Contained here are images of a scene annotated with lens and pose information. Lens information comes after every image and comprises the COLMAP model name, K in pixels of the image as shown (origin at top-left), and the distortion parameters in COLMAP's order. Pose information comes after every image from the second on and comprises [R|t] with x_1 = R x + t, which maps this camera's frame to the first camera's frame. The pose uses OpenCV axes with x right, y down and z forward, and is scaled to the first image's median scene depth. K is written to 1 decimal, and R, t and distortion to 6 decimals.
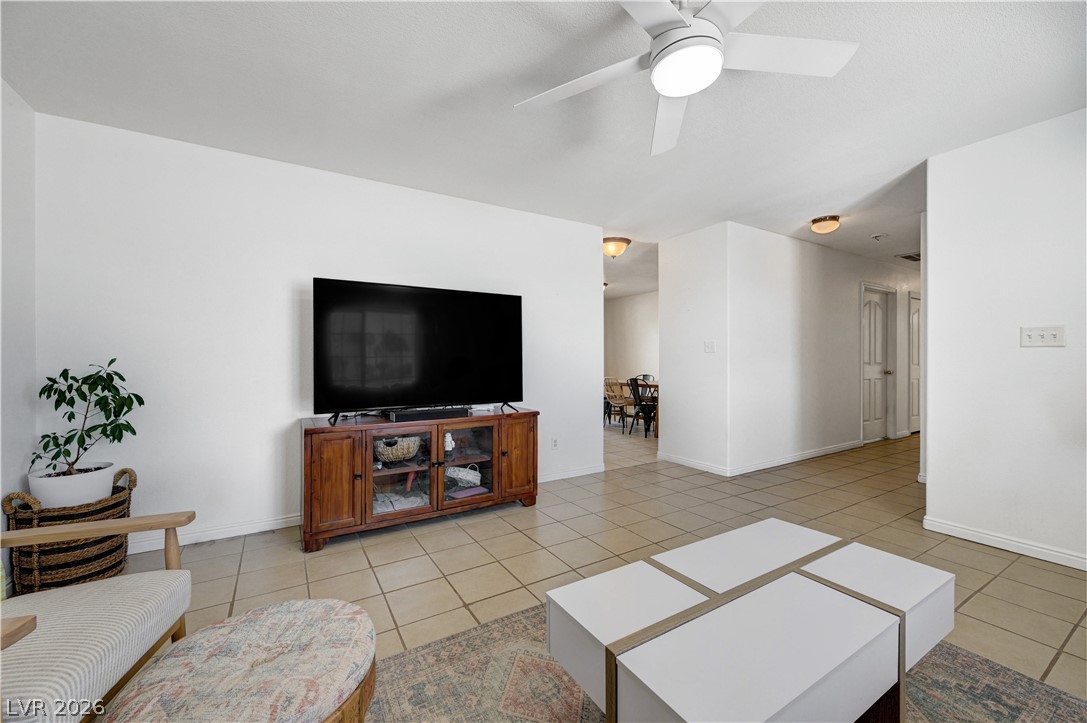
lens RADIAL K [[433.6, 0, 544.4], [0, 433.6, 361.4], [0, 0, 1]] dist [-0.000711, 0.000184]
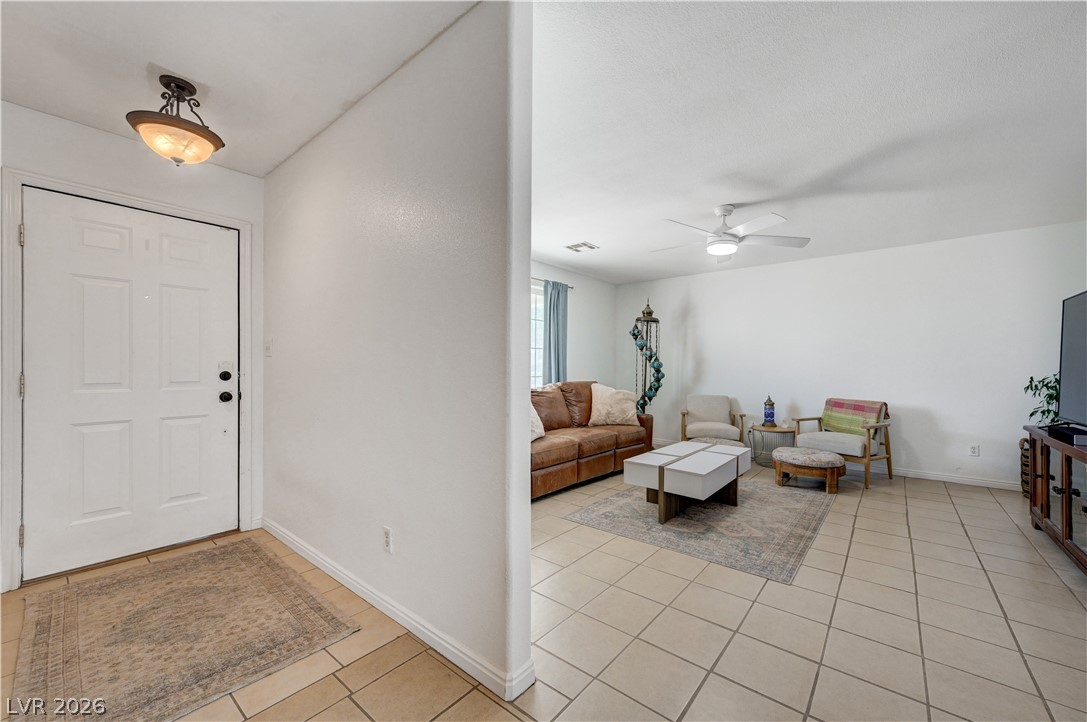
lens RADIAL K [[433.6, 0, 546.3], [0, 433.6, 365.1], [0, 0, 1]] dist [-0.000711, 0.000184]
pose [[-0.942760, -0.003589, -0.333453, 2.084356], [-0.004190, 0.999991, 0.001085, -0.023839], [0.333446, 0.002420, -0.942766, 3.012281]]
